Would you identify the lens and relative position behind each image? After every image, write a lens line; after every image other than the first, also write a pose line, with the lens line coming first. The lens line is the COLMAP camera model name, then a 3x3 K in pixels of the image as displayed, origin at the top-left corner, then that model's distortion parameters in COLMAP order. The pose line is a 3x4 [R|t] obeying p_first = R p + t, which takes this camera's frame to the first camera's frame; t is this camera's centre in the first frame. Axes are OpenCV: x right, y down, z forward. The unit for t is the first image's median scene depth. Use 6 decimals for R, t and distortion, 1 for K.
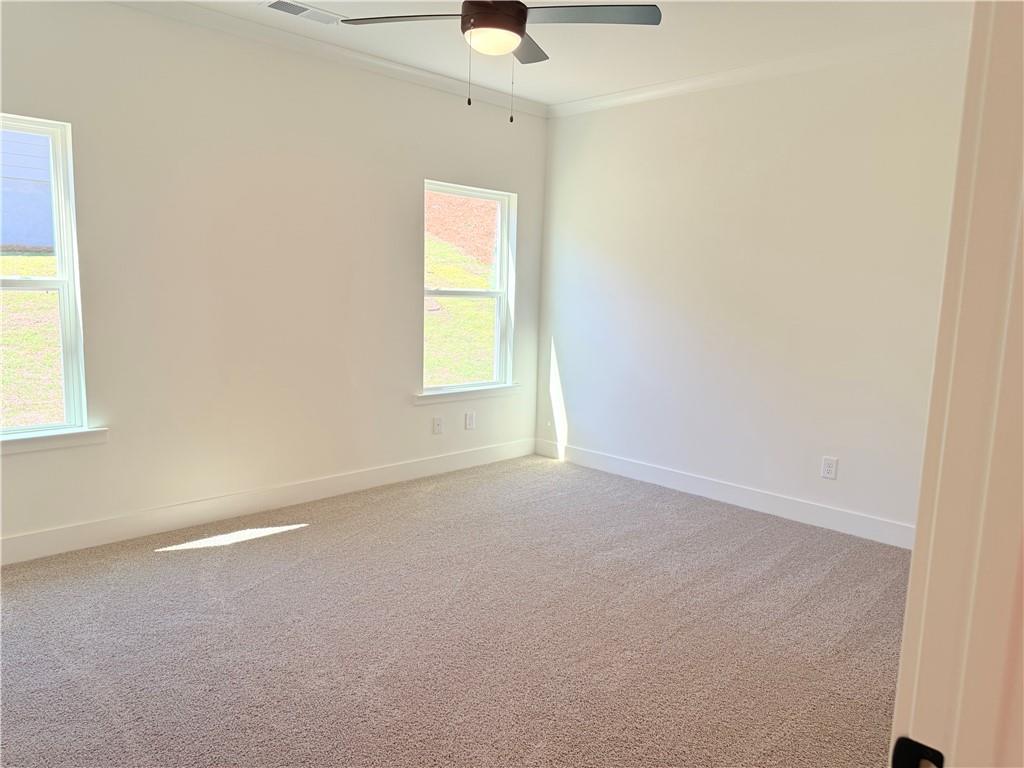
lens RADIAL K [[719.7, 0, 508.8], [0, 719.7, 382.8], [0, 0, 1]] dist [0.100893, -0.144063]
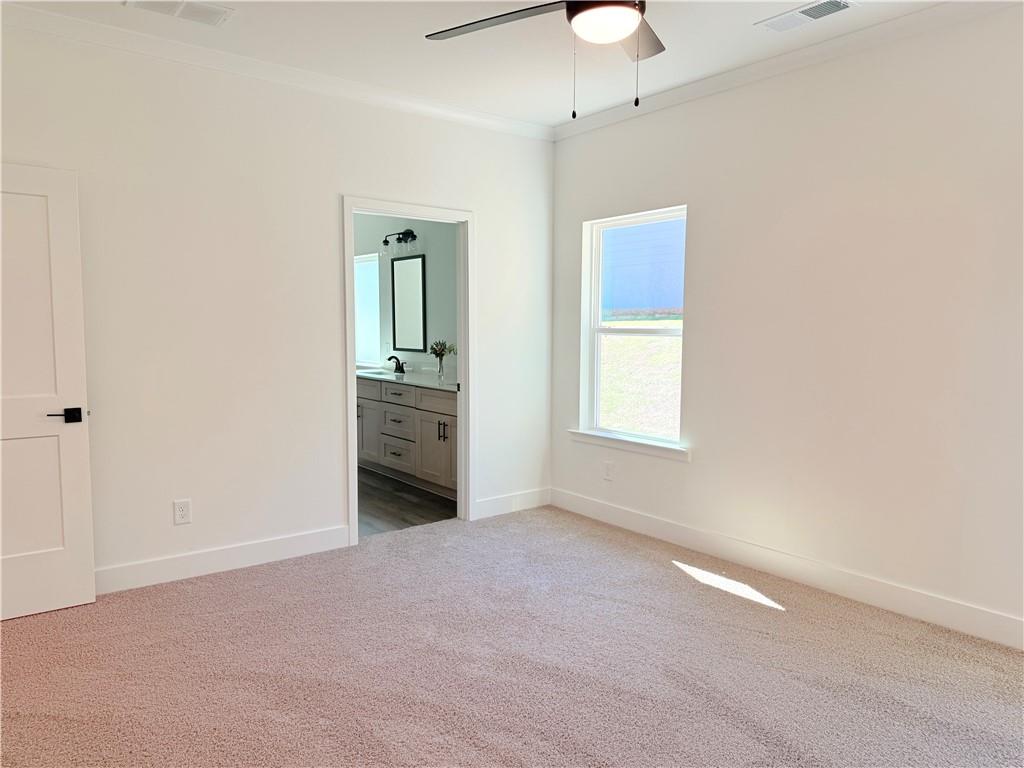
lens RADIAL K [[719.7, 0, 508.8], [0, 719.7, 382.8], [0, 0, 1]] dist [0.100893, -0.144063]
pose [[-0.103285, 0.061137, -0.992771, 0.645485], [-0.138573, 0.987491, 0.075228, -0.094509], [0.984952, 0.145341, -0.093521, 0.795210]]
